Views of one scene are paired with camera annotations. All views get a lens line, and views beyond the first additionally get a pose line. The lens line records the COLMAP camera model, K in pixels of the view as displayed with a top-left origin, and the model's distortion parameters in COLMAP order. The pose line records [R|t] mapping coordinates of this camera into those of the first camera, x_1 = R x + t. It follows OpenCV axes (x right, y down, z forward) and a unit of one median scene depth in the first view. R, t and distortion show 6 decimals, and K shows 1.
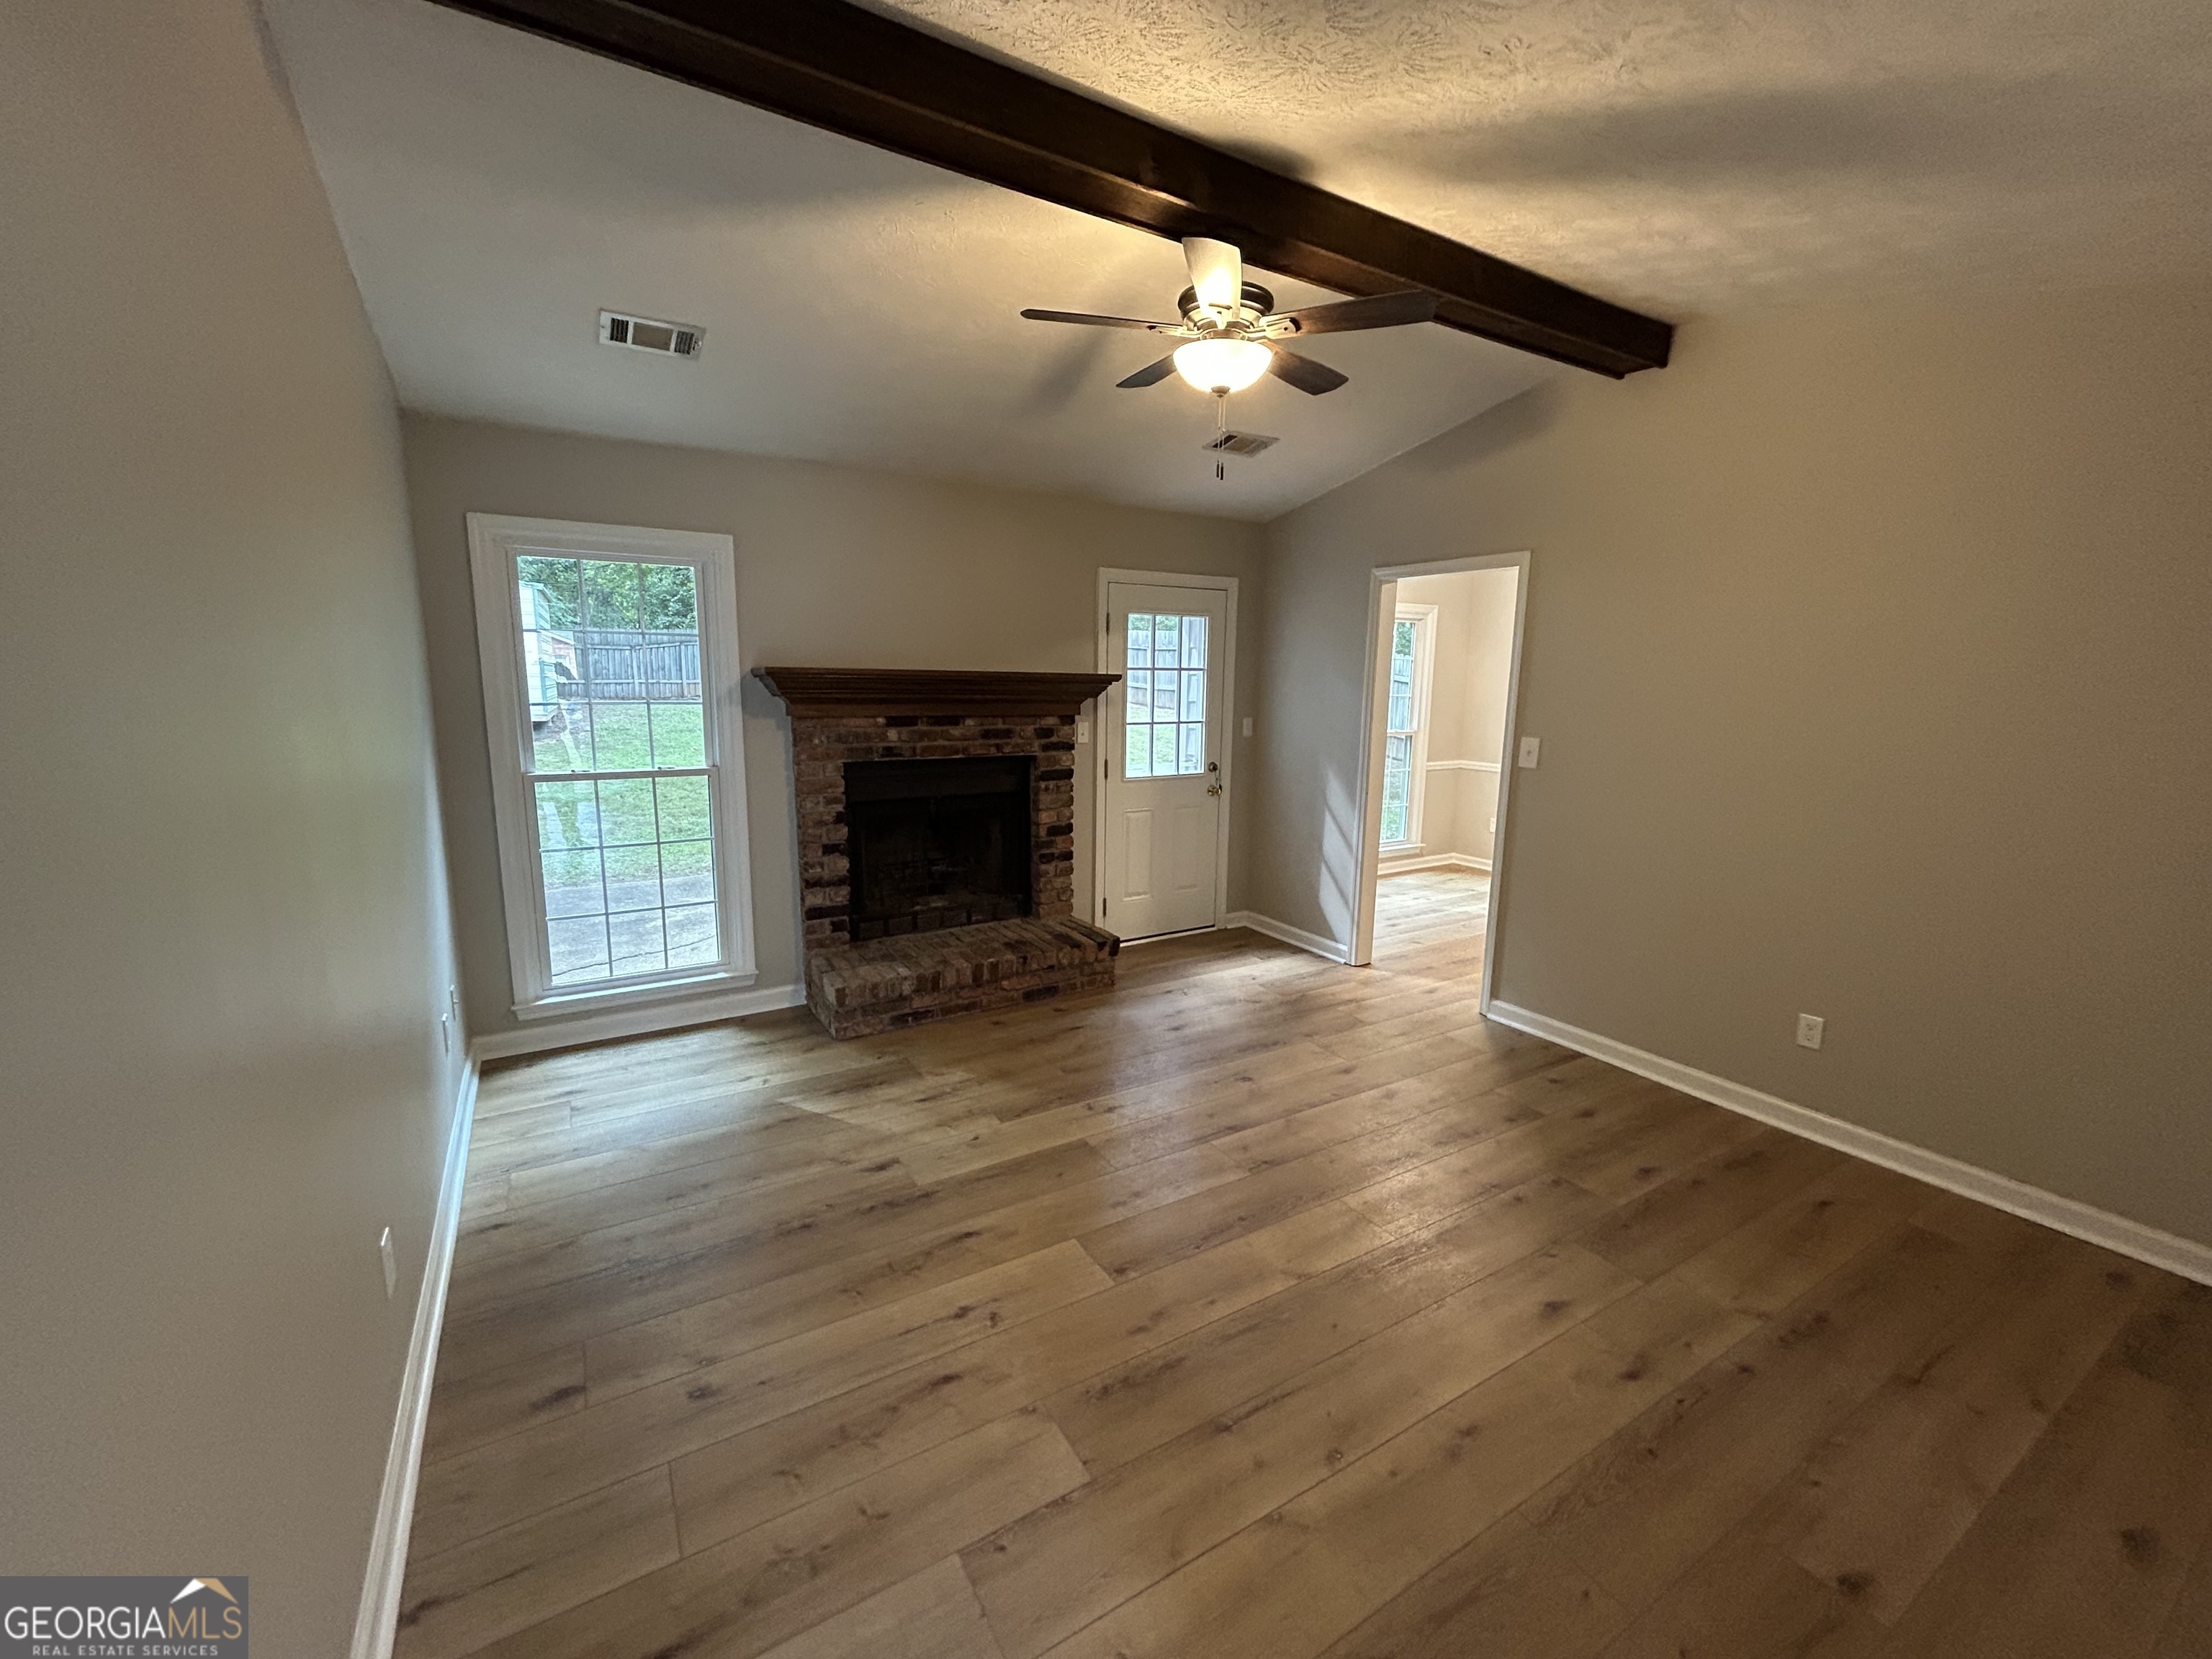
lens RADIAL K [[895.3, 0, 1101.6], [0, 895.3, 829.1], [0, 0, 1]] dist [0.000146, -0.000126]
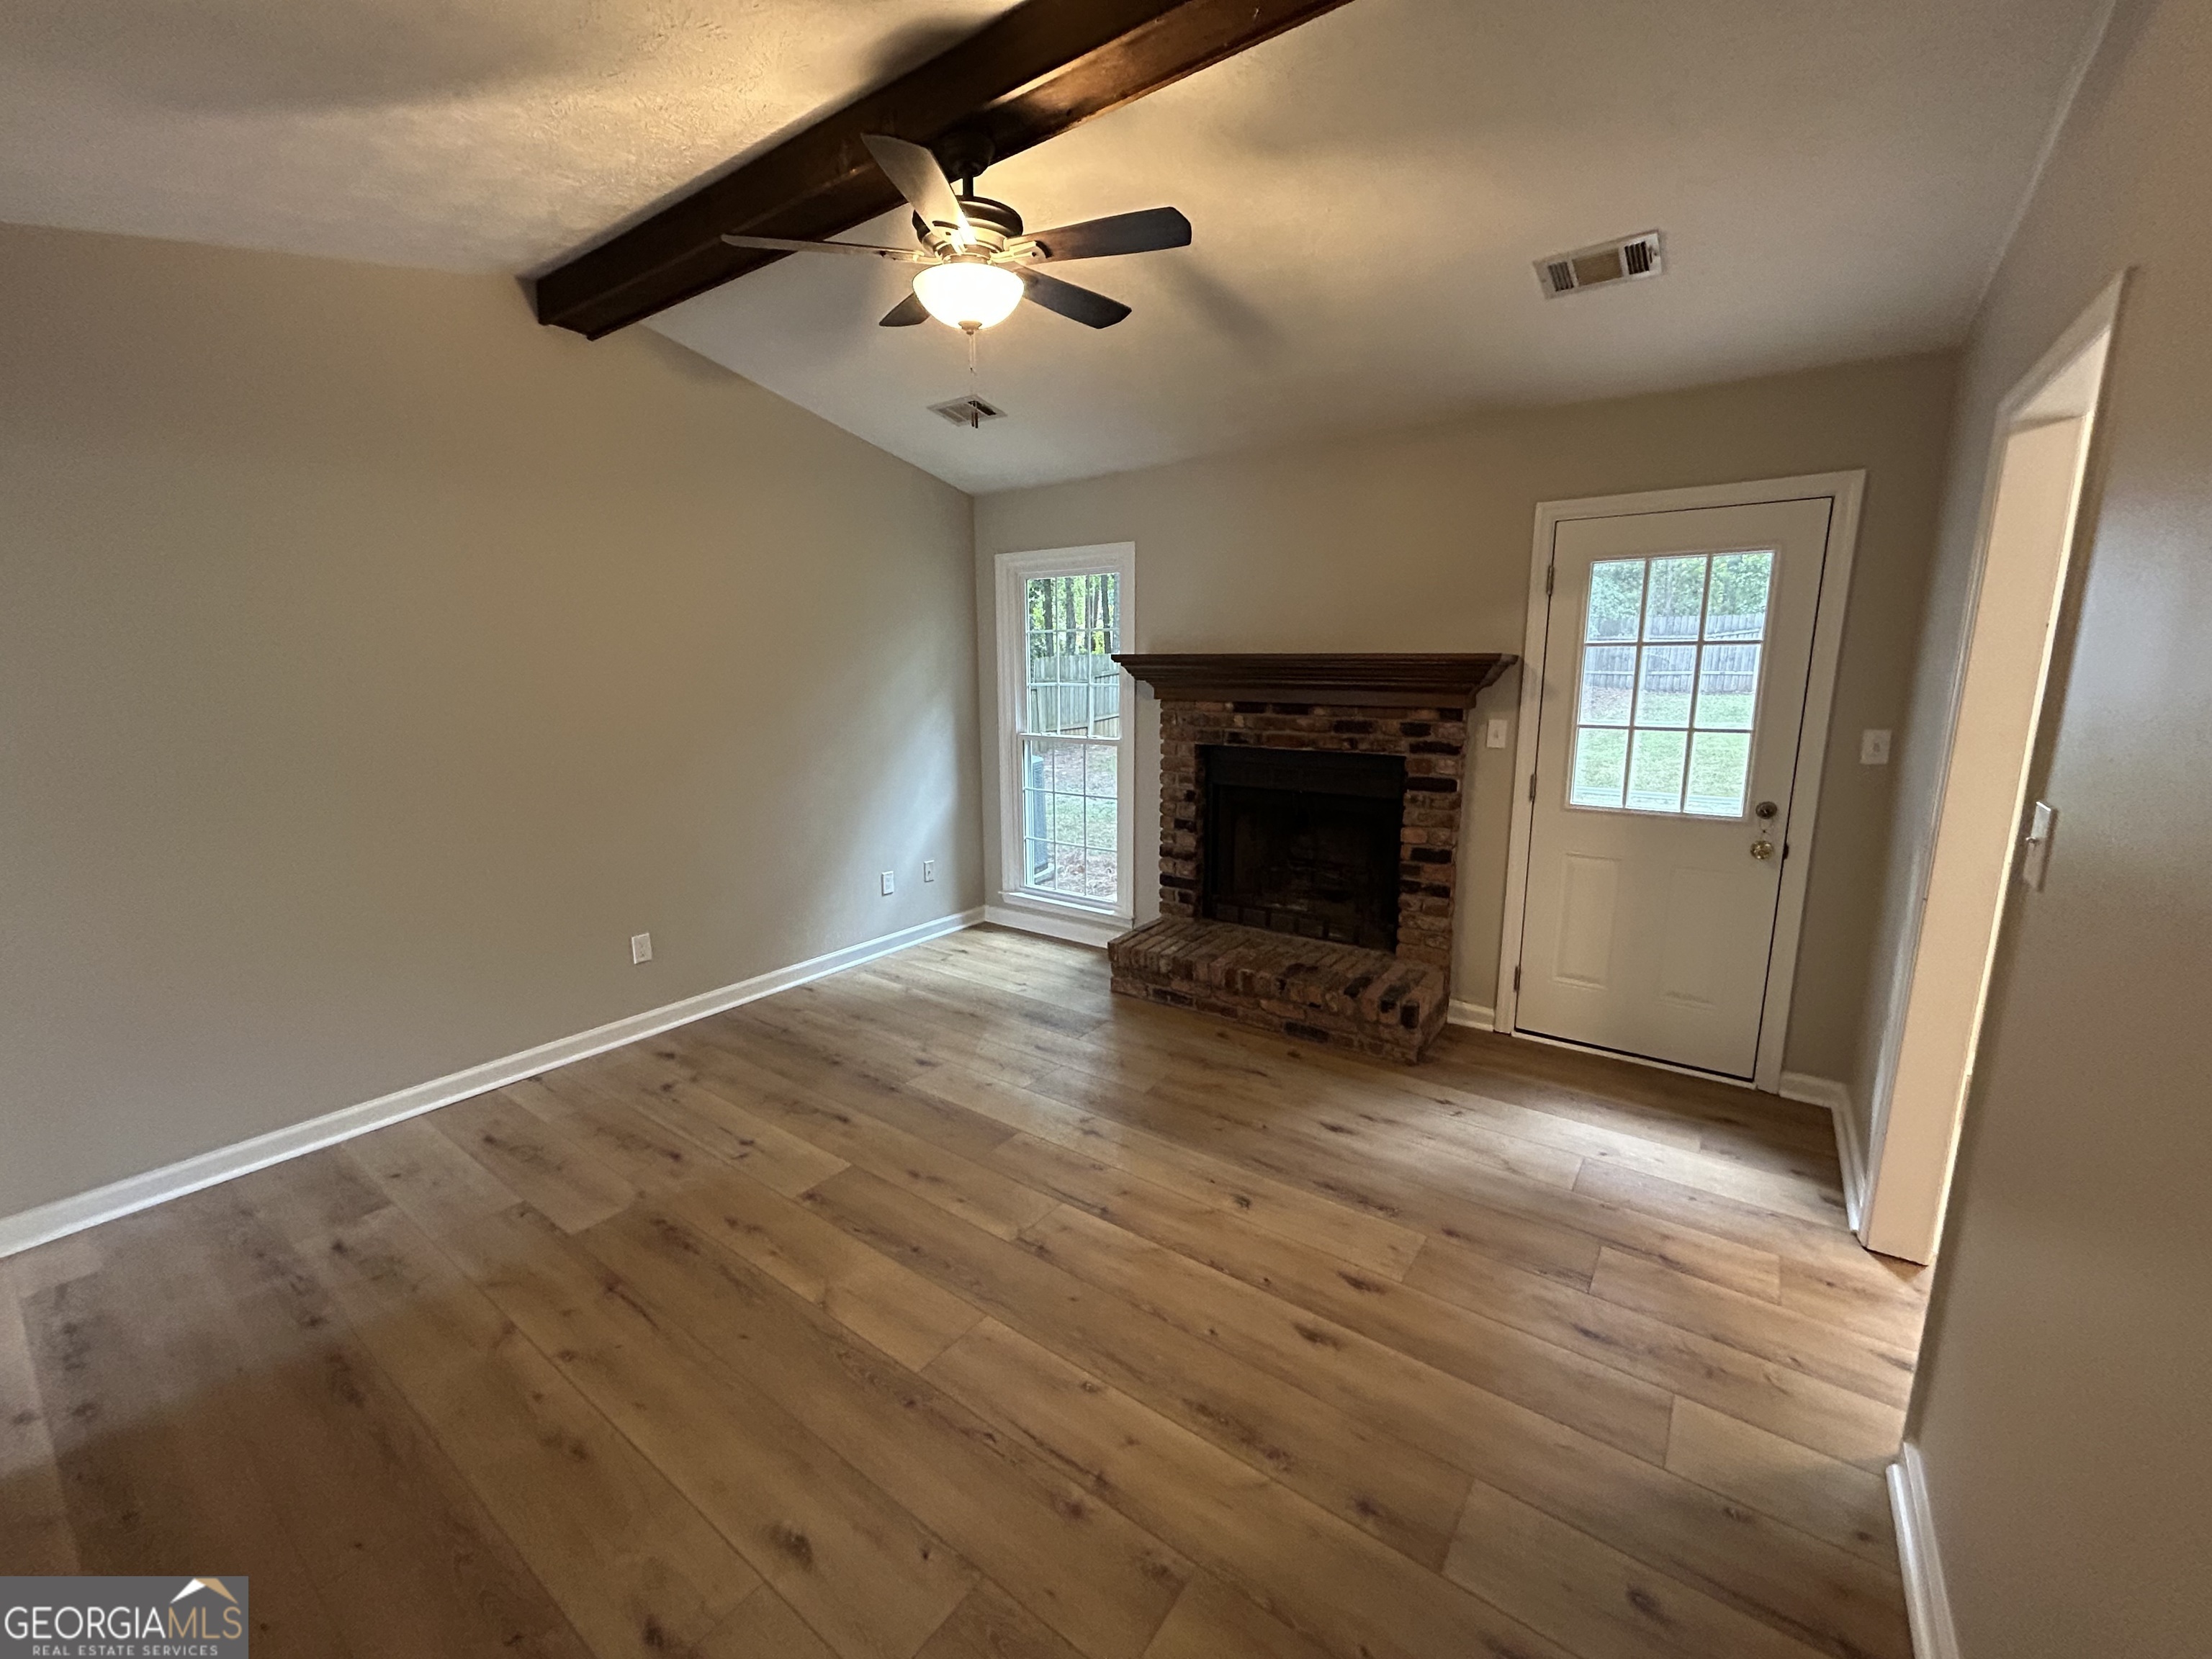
lens RADIAL K [[895.3, 0, 1101.6], [0, 895.3, 829.1], [0, 0, 1]] dist [0.000146, -0.000126]
pose [[0.383965, 0.156074, -0.910062, 0.633451], [-0.147928, 0.983278, 0.106218, -0.071437], [0.911421, 0.093840, 0.400632, 0.487298]]
